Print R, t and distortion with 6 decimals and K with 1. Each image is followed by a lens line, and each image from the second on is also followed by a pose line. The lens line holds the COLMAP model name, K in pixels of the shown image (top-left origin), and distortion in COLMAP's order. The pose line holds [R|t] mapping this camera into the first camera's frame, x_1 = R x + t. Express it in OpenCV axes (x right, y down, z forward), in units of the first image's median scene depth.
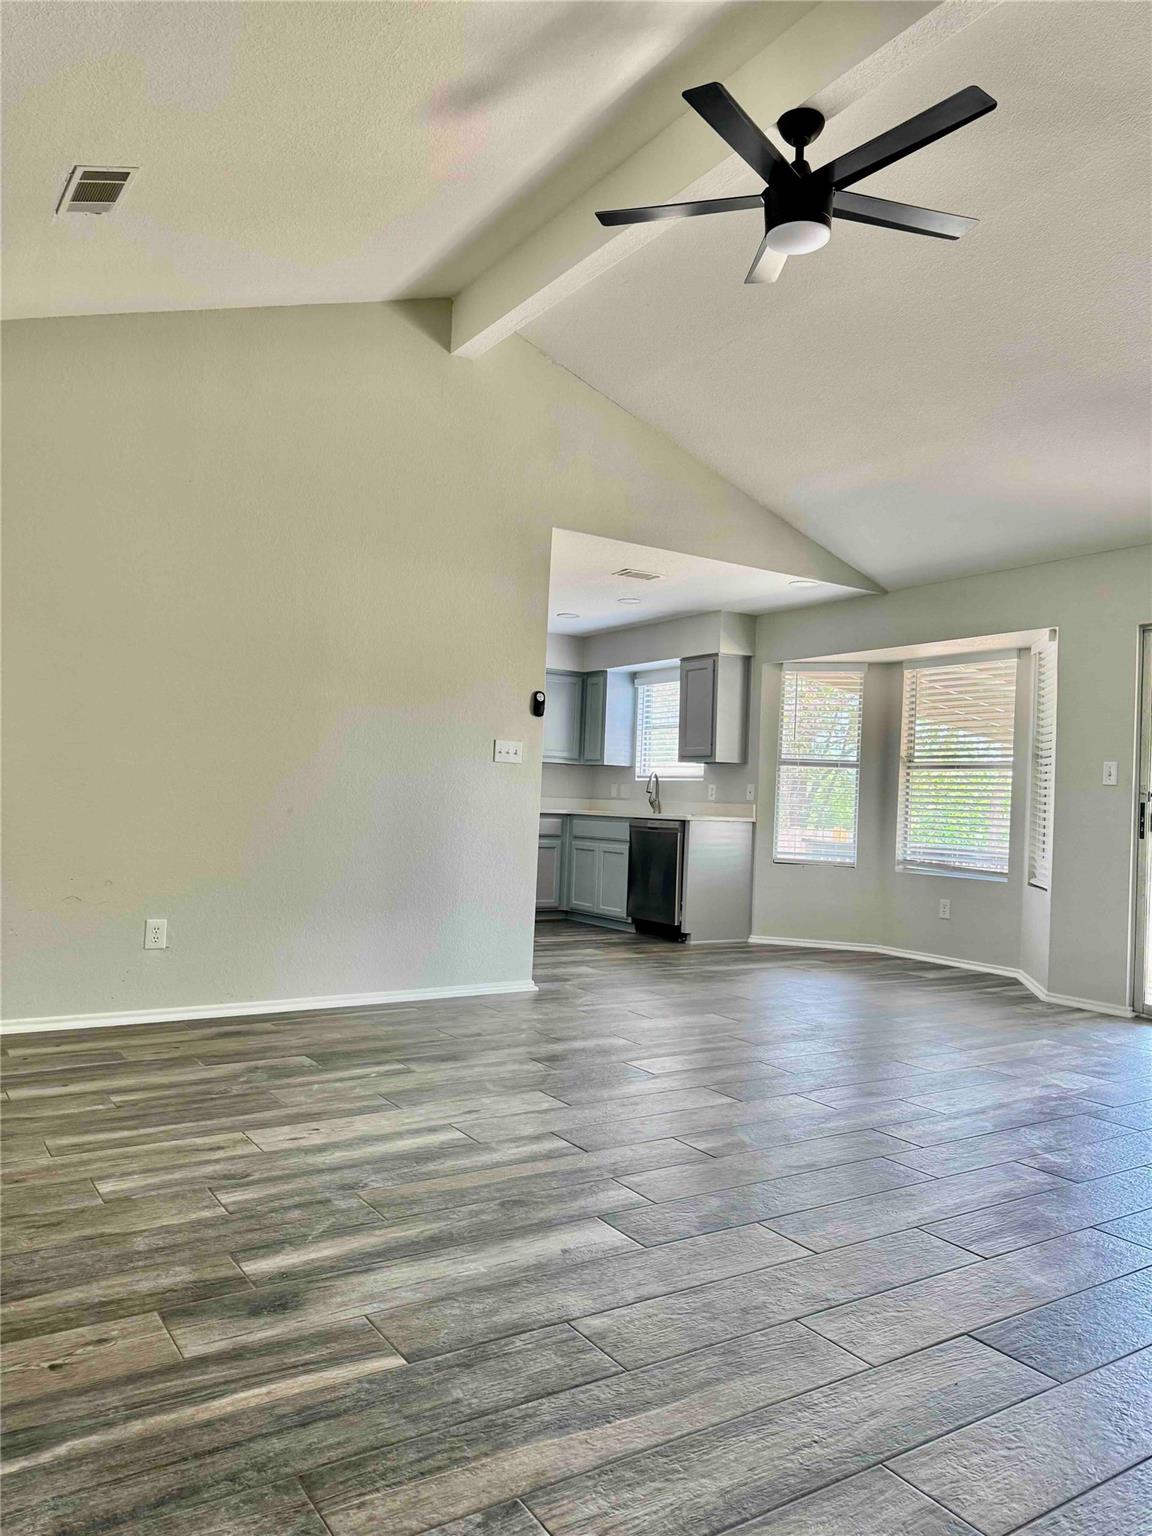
lens RADIAL K [[1092.1, 0, 576.0], [0, 1092.1, 768.0], [0, 0, 1]] dist [0.068177, -0.065963]
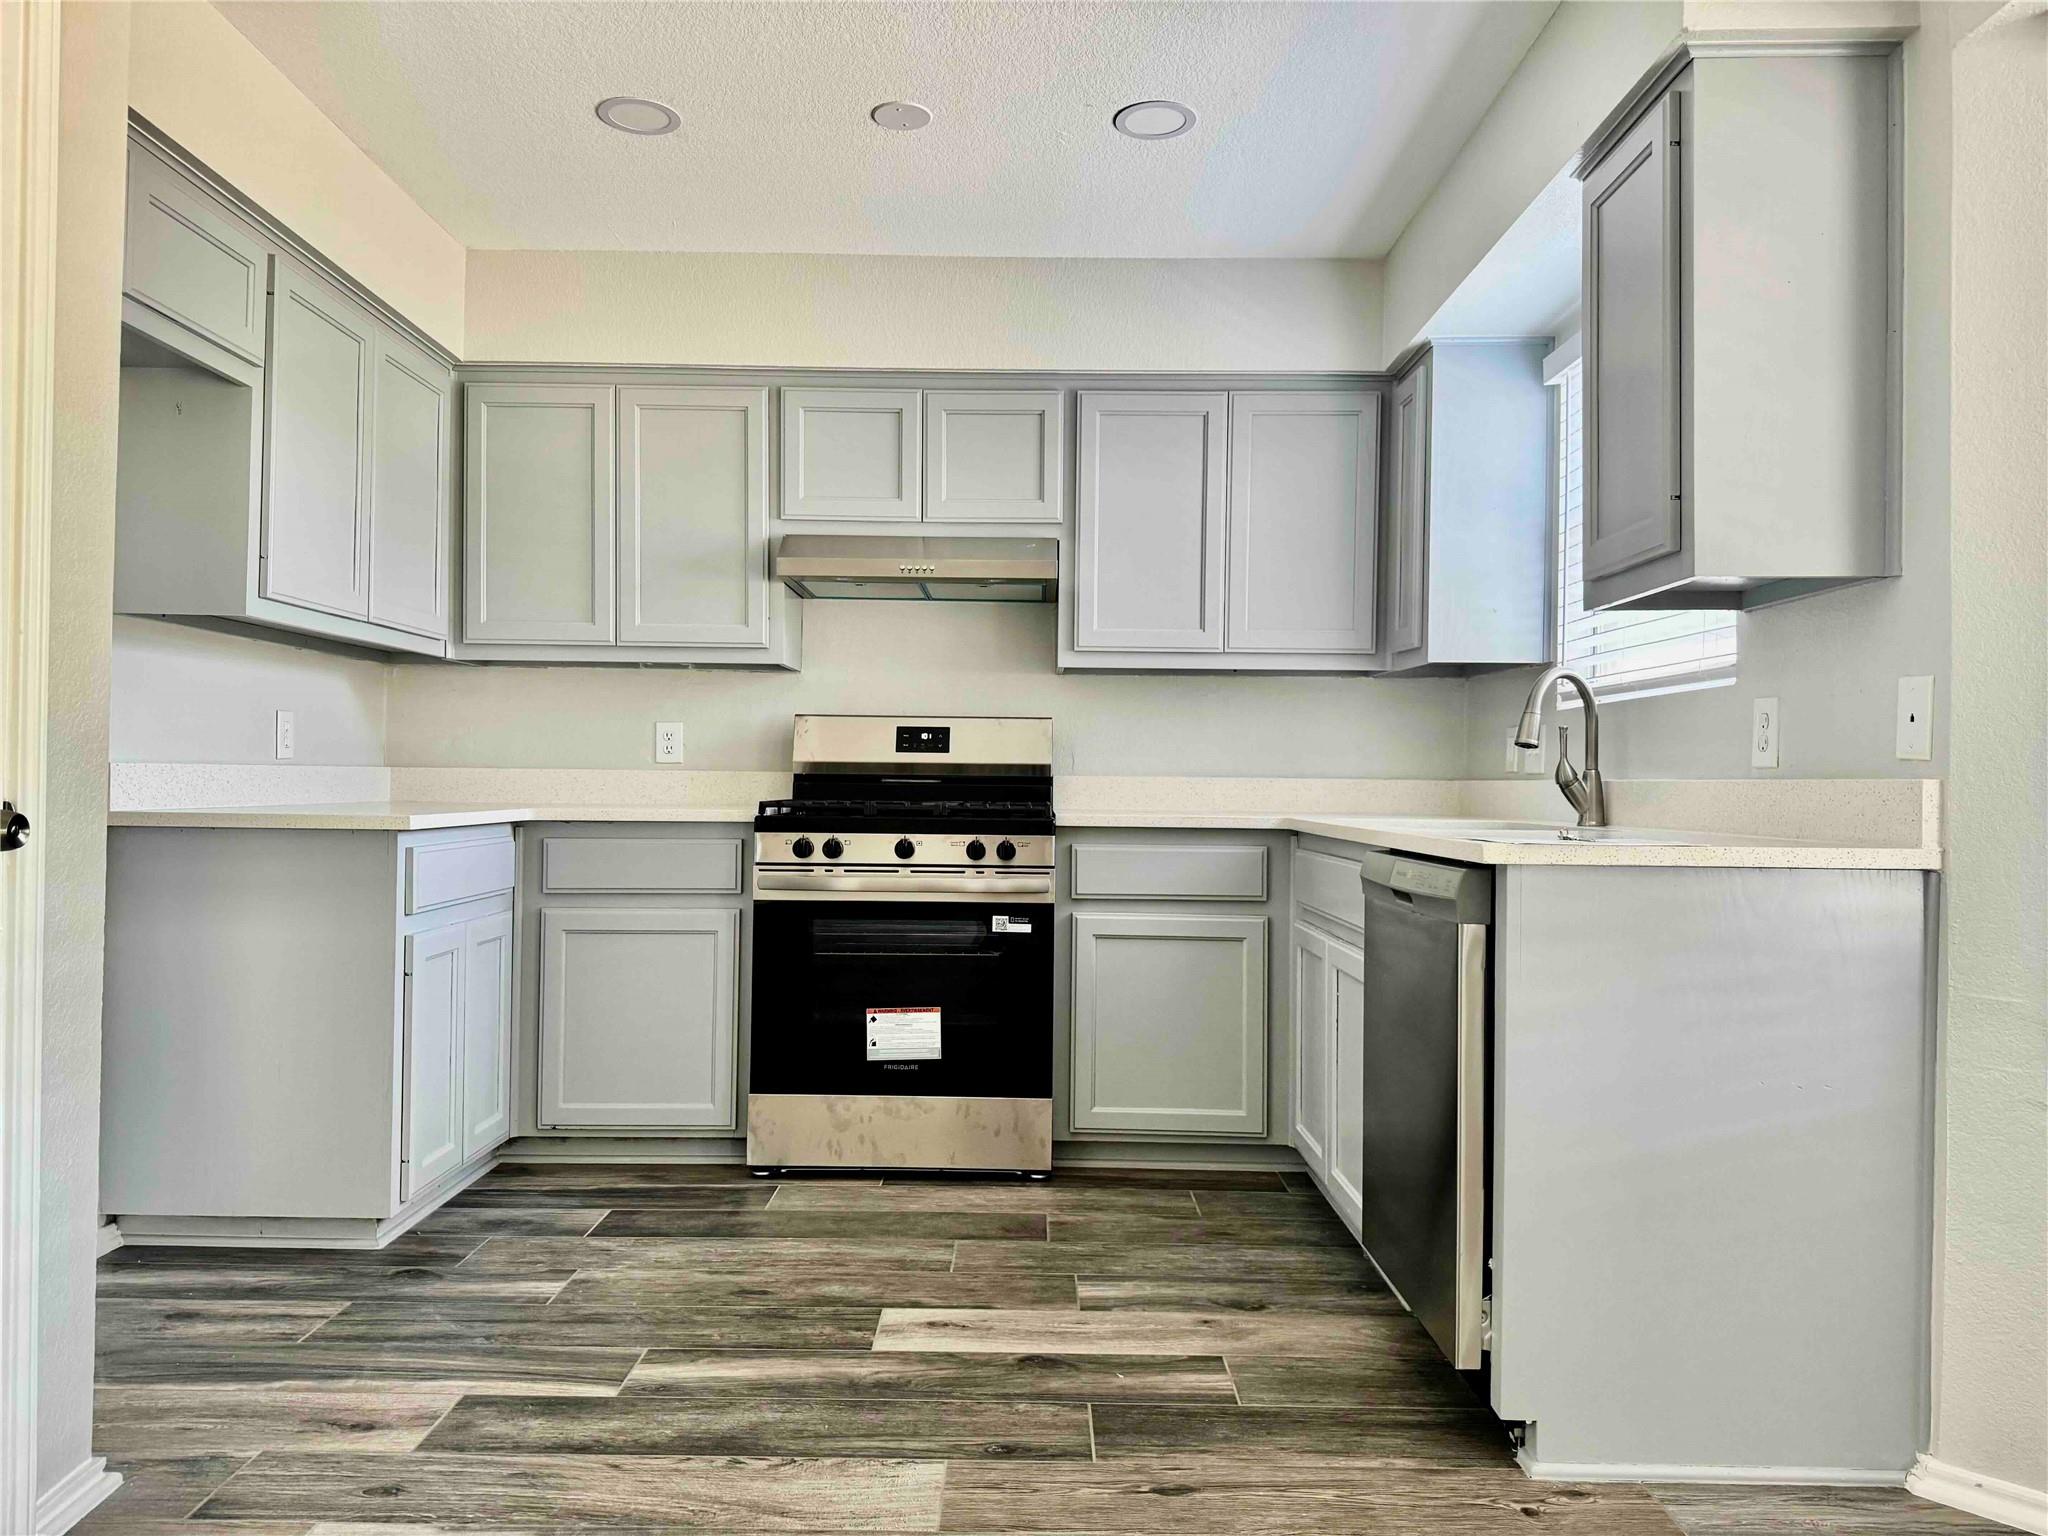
lens RADIAL K [[1456.1, 0, 1024.0], [0, 1456.1, 768.0], [0, 0, 1]] dist [0.068177, -0.065963]
pose [[0.837493, -0.030548, -0.545594, 0.186508], [0.034570, 0.999398, -0.002891, 0.029010], [0.545354, -0.016440, 0.838045, 0.753192]]
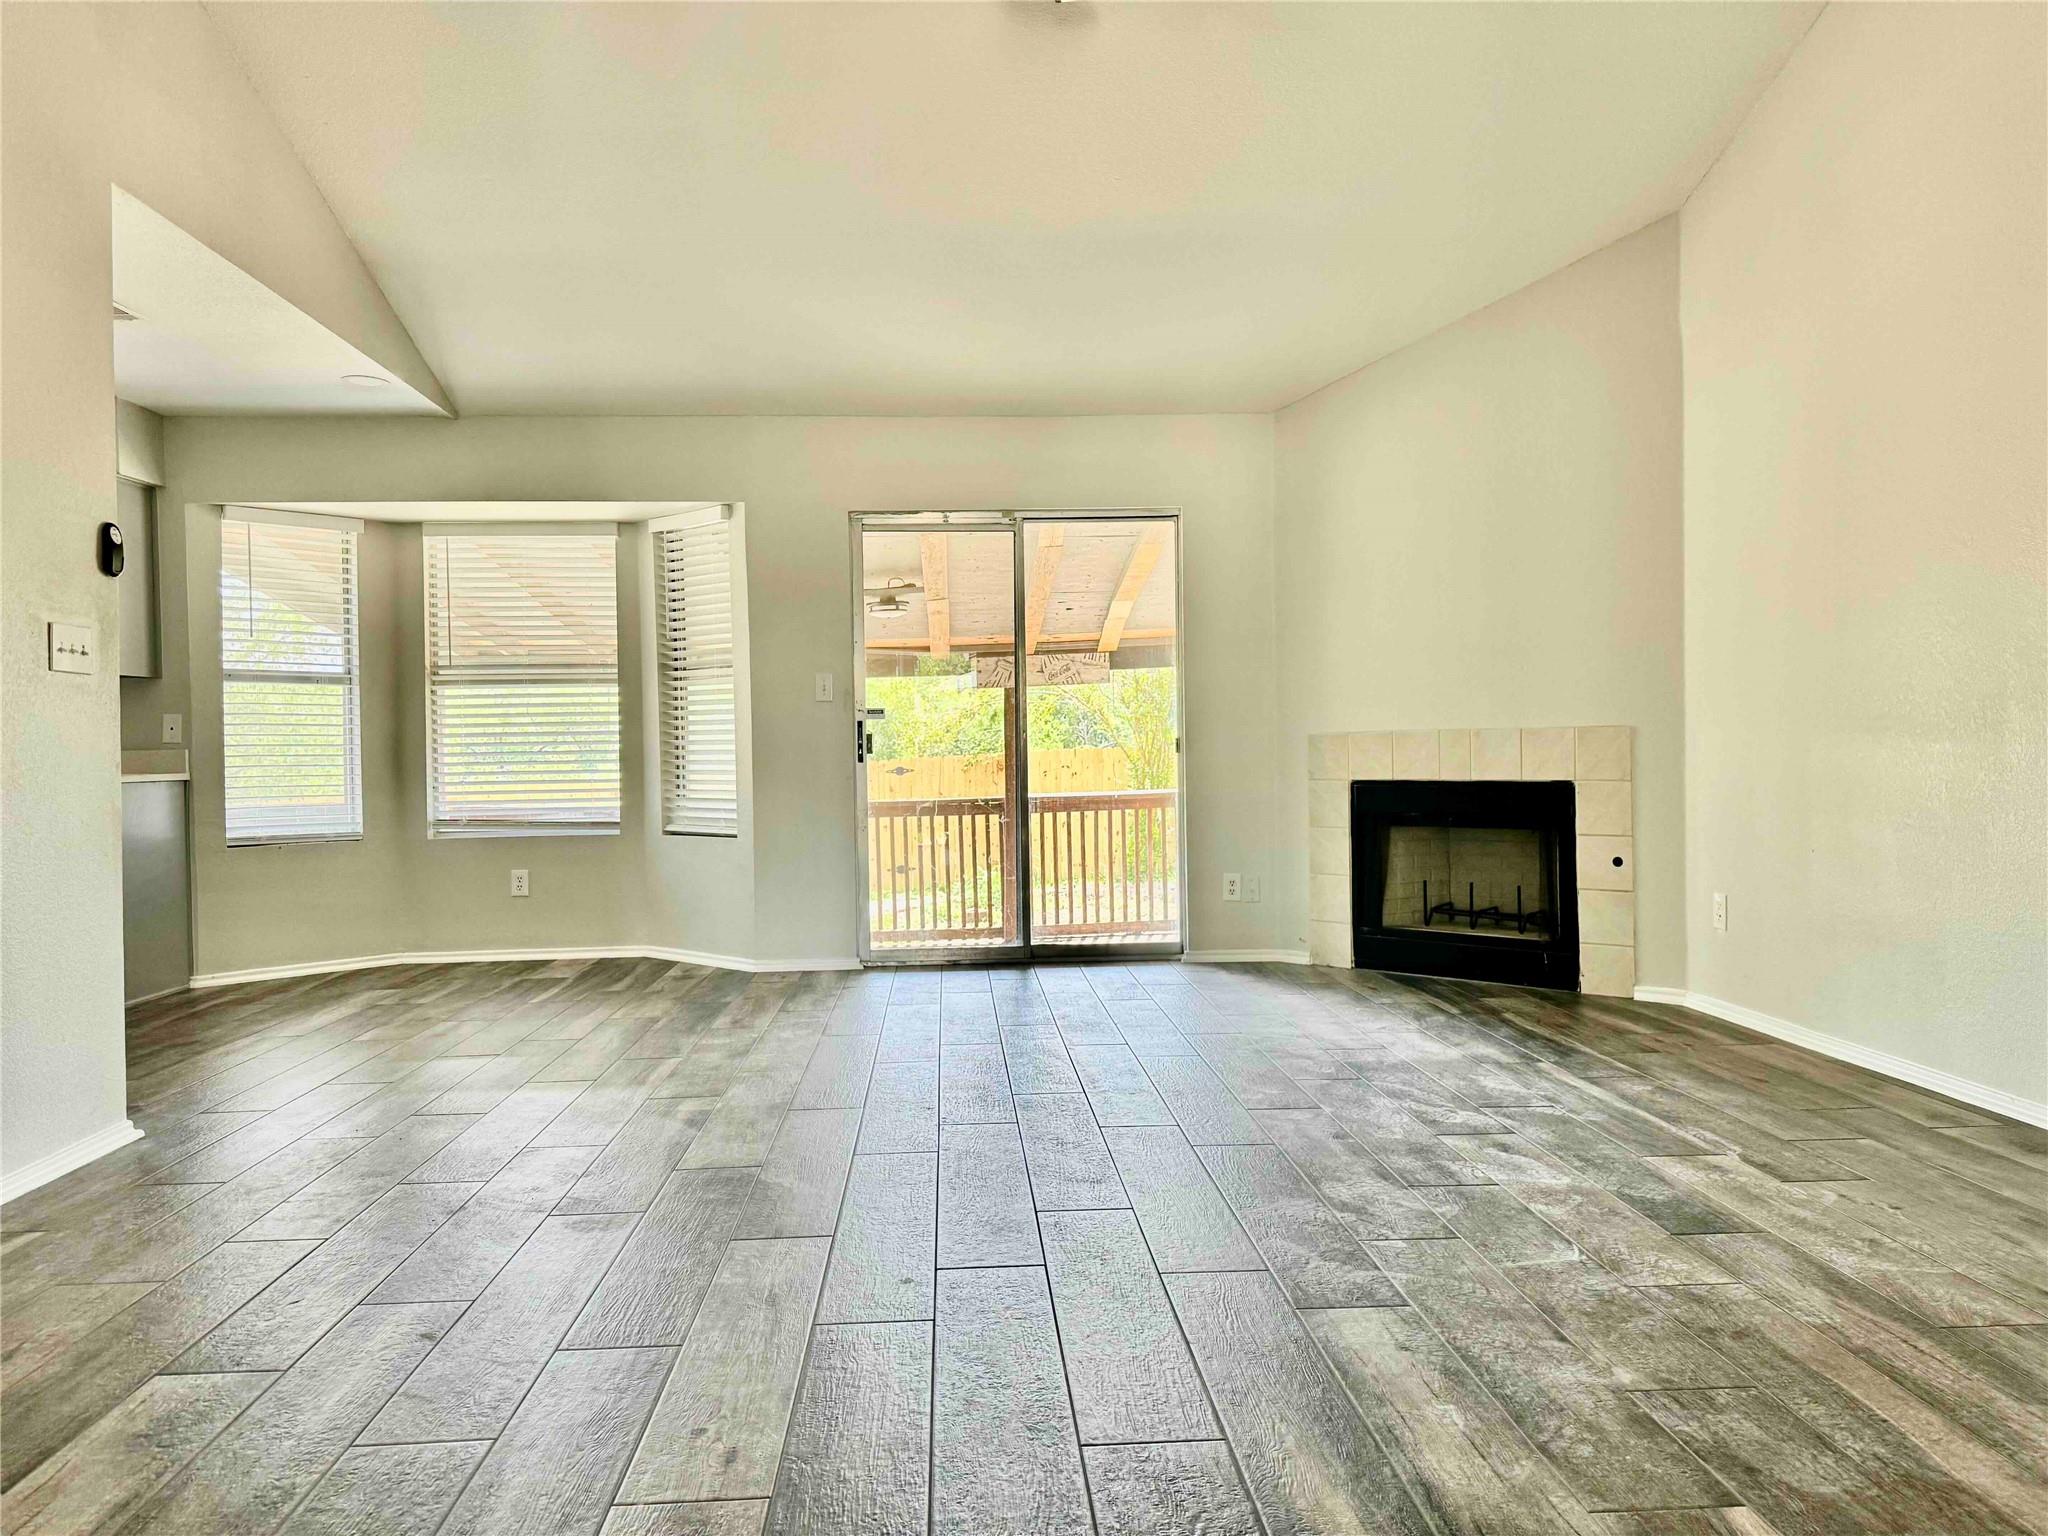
lens RADIAL K [[1456.1, 0, 1024.0], [0, 1456.1, 768.0], [0, 0, 1]] dist [0.068177, -0.065963]
pose [[0.490120, -0.056554, 0.869819, -0.322056], [0.009202, 0.998173, 0.059714, 0.001218], [-0.871607, -0.021263, 0.489745, 0.259310]]
